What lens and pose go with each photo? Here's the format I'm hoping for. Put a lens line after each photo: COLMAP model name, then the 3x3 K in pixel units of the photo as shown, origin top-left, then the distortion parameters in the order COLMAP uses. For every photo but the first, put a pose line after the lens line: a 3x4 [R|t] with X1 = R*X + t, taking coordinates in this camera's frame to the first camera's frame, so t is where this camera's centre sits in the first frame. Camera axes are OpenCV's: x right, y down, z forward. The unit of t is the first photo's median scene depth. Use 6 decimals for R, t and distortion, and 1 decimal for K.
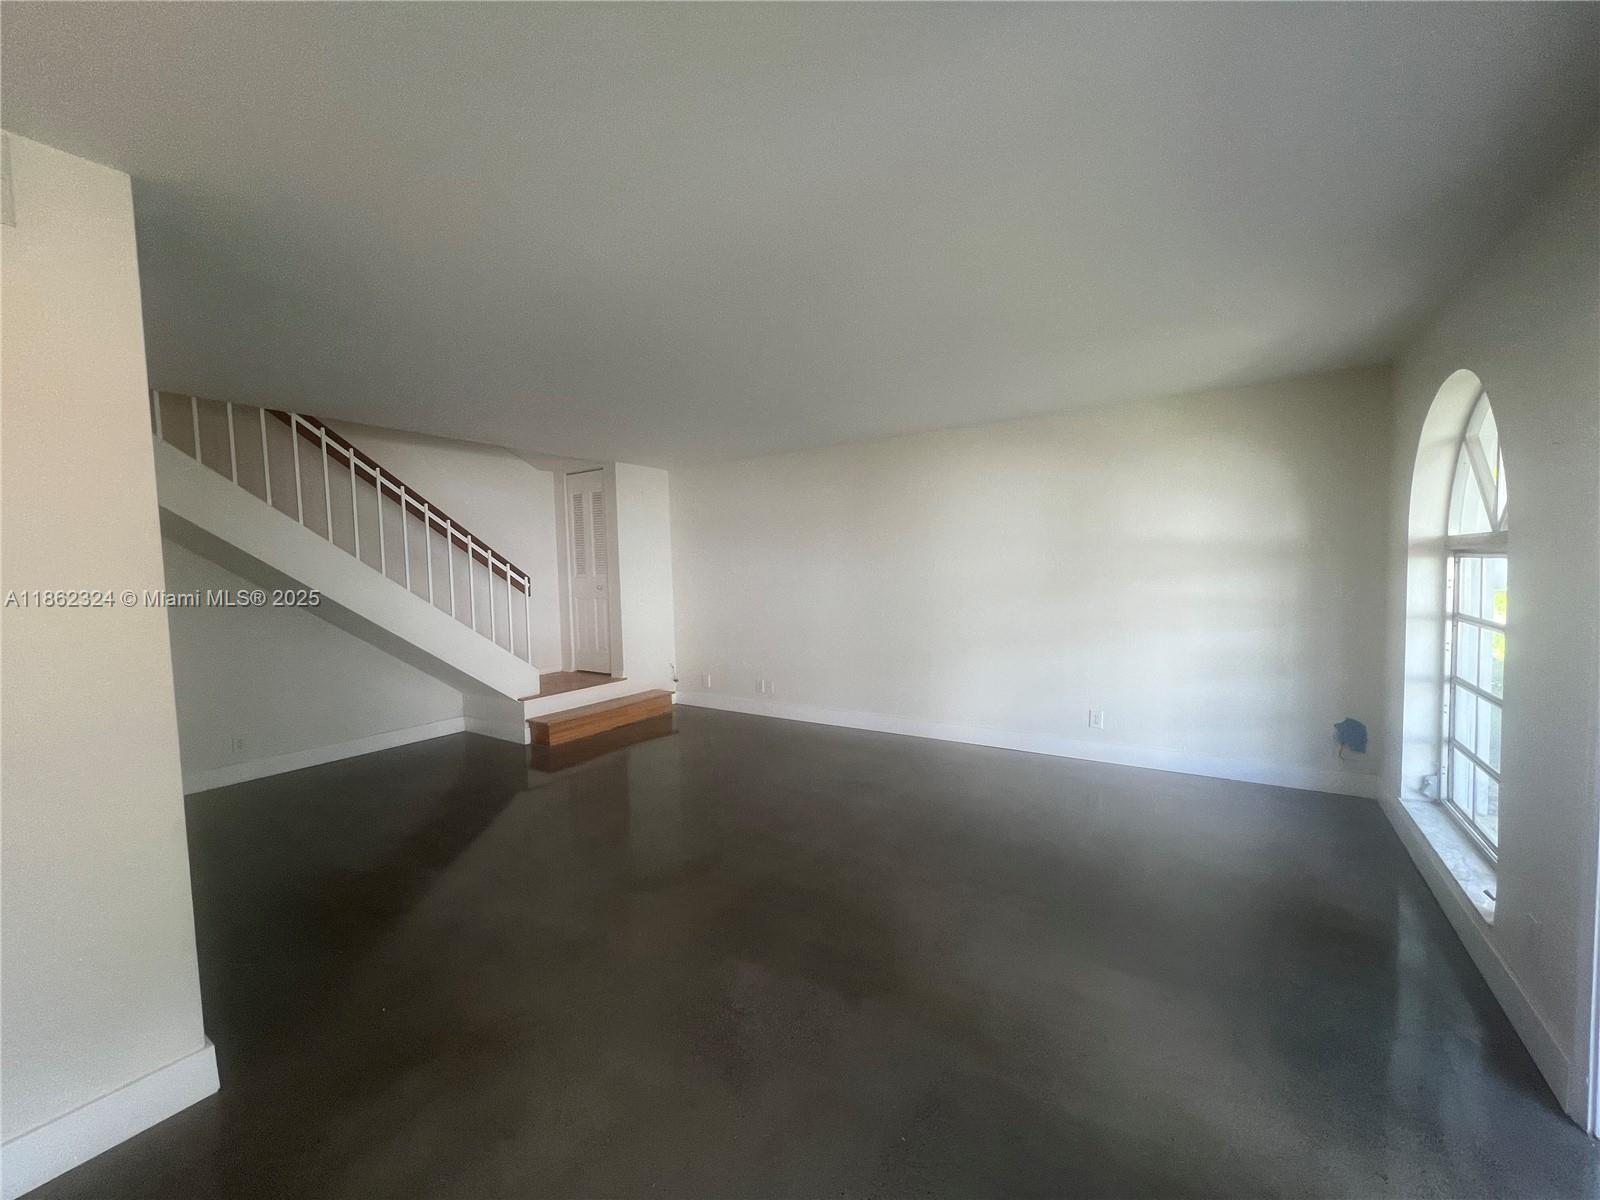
lens RADIAL K [[652.2, 0, 800.0], [0, 652.2, 600.0], [0, 0, 1]] dist [0.000241, 0.000031]
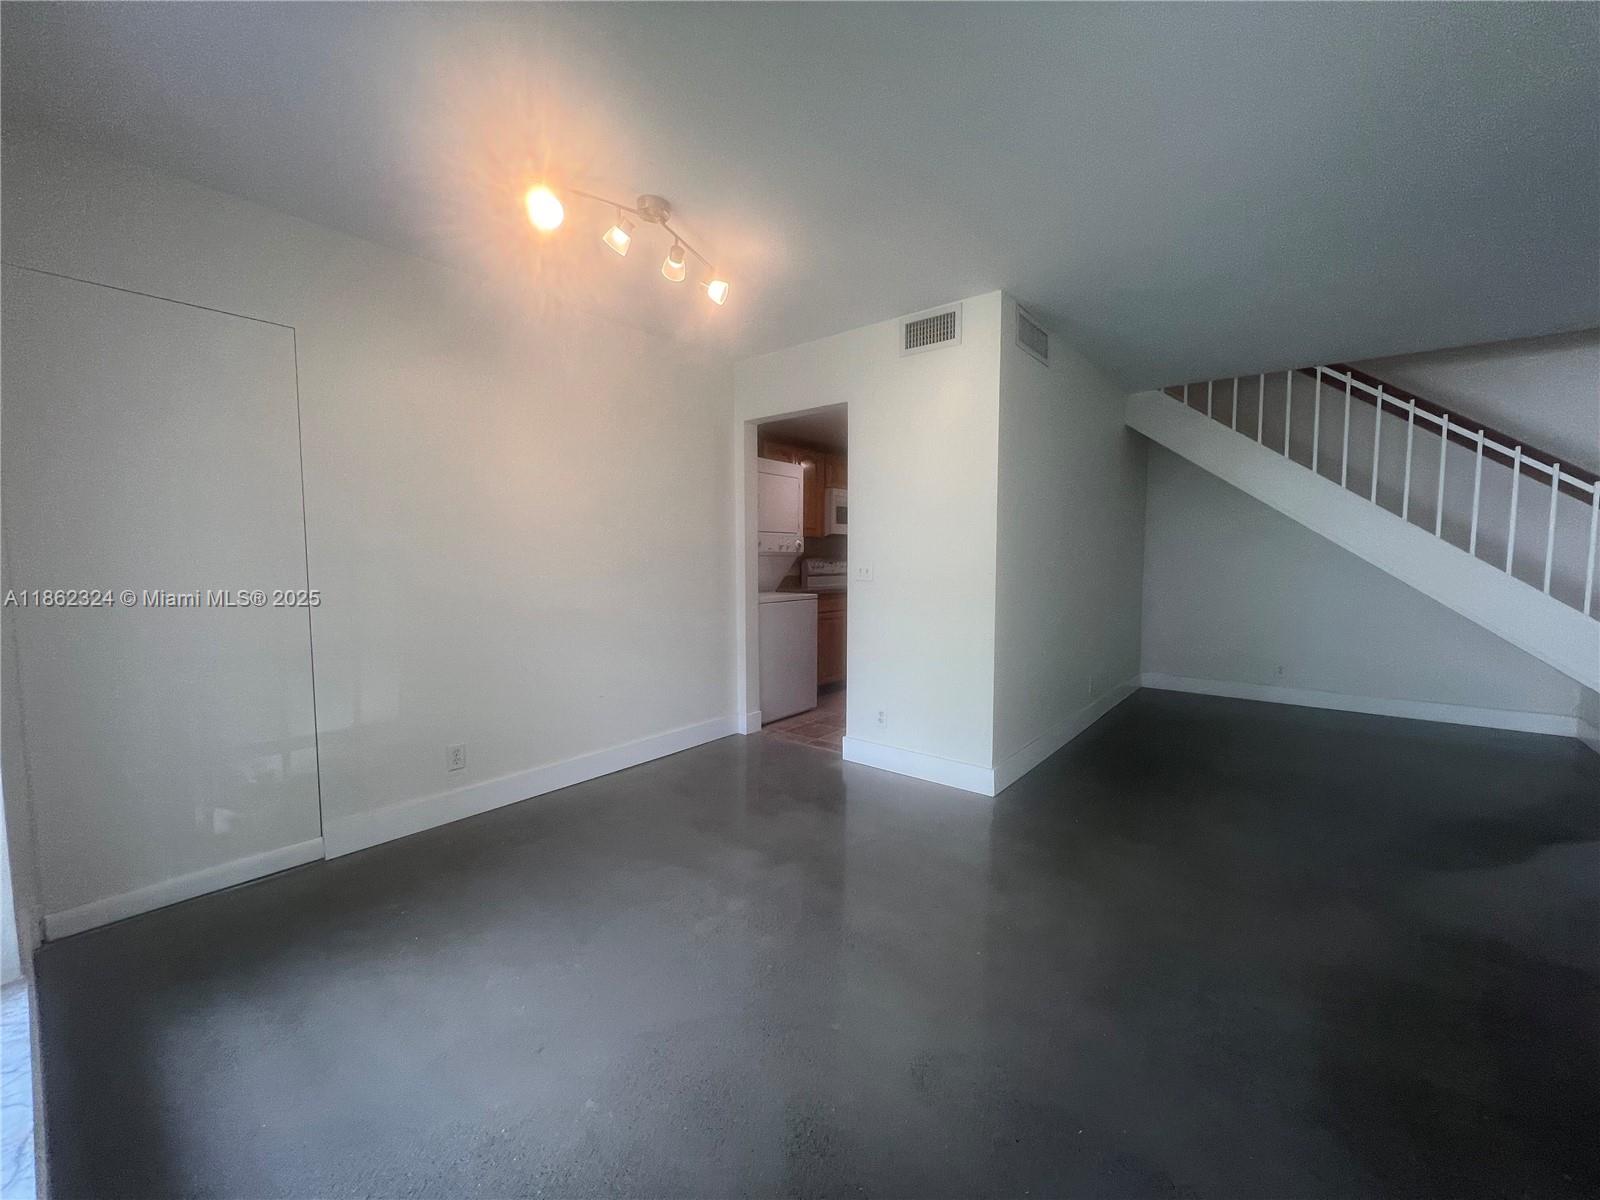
lens RADIAL K [[640.1, 0, 800.0], [0, 640.1, 600.0], [0, 0, 1]] dist [-0.000053, 0.000073]
pose [[-0.108169, 0.091908, -0.989875, 0.280082], [-0.052485, 0.993801, 0.098008, 0.025353], [0.992746, 0.062555, -0.102675, 0.216112]]
